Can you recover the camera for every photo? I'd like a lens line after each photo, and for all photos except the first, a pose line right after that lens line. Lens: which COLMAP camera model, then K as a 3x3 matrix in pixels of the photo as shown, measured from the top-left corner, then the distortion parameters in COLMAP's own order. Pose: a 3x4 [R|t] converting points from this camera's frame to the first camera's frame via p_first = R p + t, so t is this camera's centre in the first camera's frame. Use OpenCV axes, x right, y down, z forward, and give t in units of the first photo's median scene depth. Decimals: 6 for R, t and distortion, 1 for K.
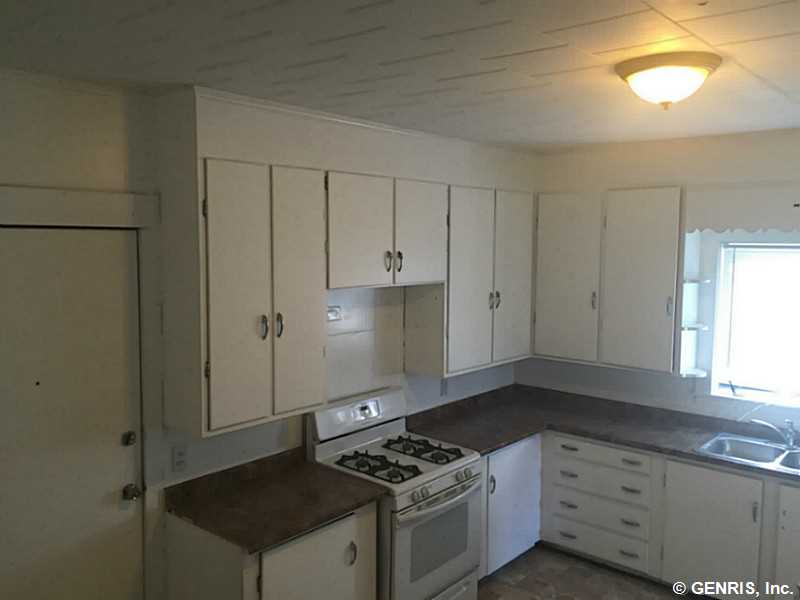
lens RADIAL K [[685.8, 0, 399.8], [0, 685.8, 298.5], [0, 0, 1]] dist [0.070744, -0.055977]
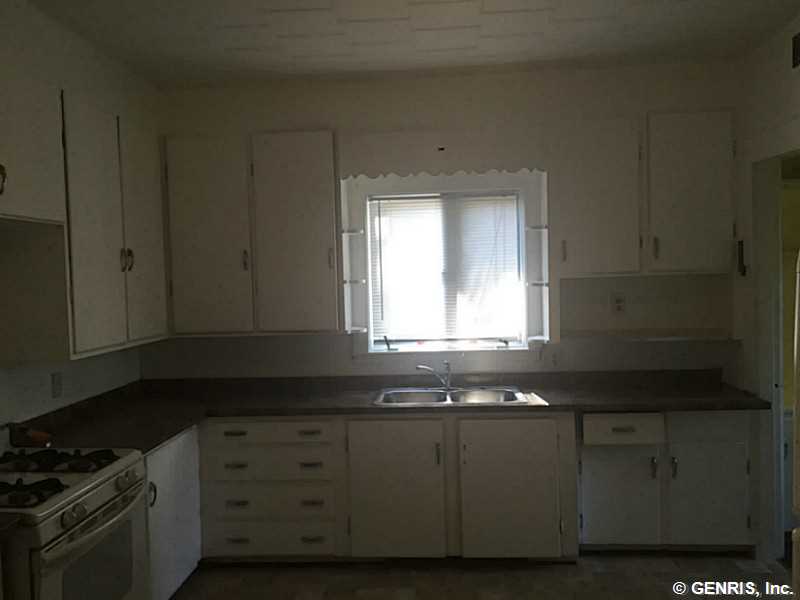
lens RADIAL K [[685.8, 0, 400.0], [0, 685.8, 300.0], [0, 0, 1]] dist [0.070744, -0.055977]
pose [[0.805319, -0.054029, 0.590375, -0.080762], [0.083413, 0.996259, -0.022608, 0.095977], [-0.586944, 0.067452, 0.806813, 0.212030]]
